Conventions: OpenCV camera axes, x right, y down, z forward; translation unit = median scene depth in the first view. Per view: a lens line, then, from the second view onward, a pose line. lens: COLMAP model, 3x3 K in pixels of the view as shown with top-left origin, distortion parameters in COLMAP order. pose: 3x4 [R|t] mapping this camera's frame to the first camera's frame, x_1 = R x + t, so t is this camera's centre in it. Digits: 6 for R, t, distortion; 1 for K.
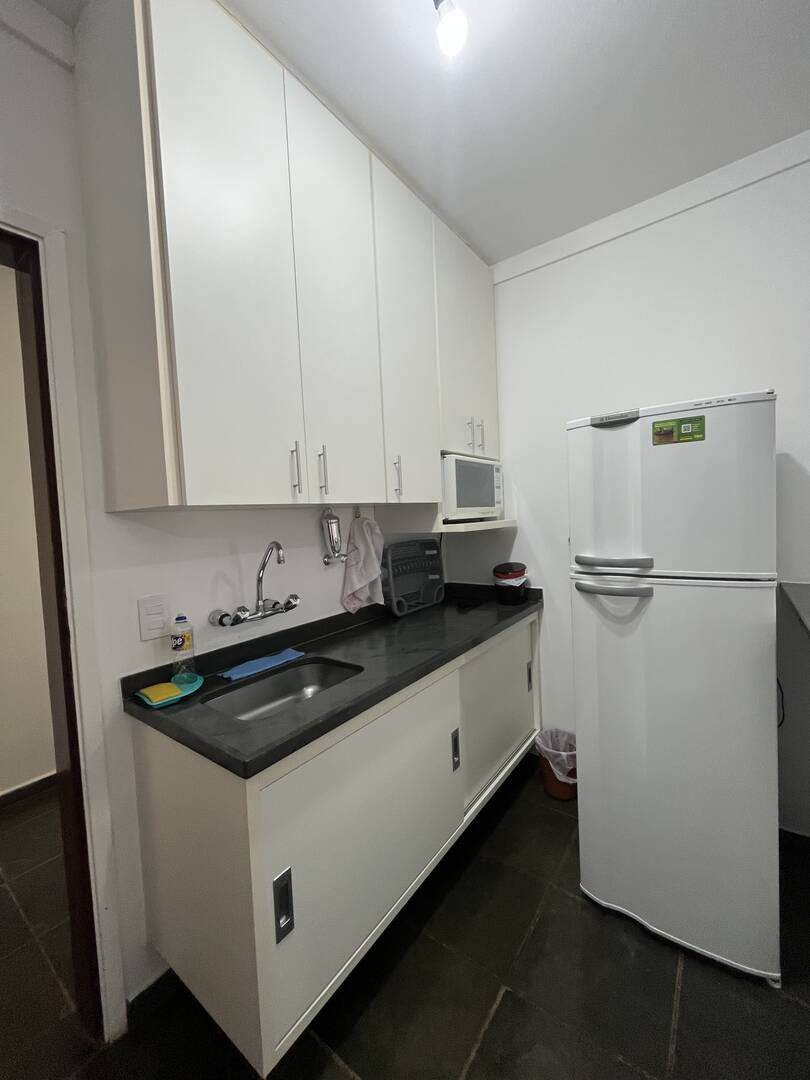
lens RADIAL K [[436.8, 0, 406.7], [0, 436.8, 537.1], [0, 0, 1]] dist [-0.000935, 0.000110]
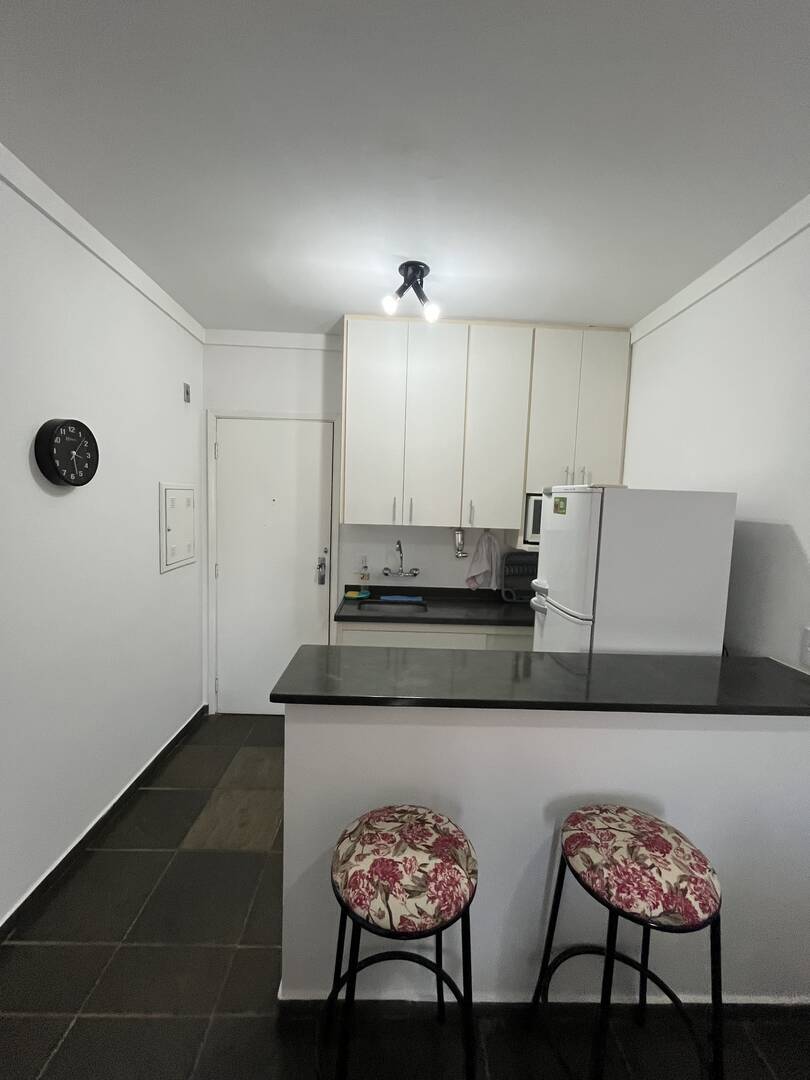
lens RADIAL K [[436.8, 0, 403.2], [0, 436.8, 537.9], [0, 0, 1]] dist [-0.000935, 0.000110]
pose [[0.603044, 0.137660, -0.785741, 0.990862], [-0.099621, 0.990282, 0.097037, -0.152943], [0.791463, 0.019759, 0.610897, -0.202409]]
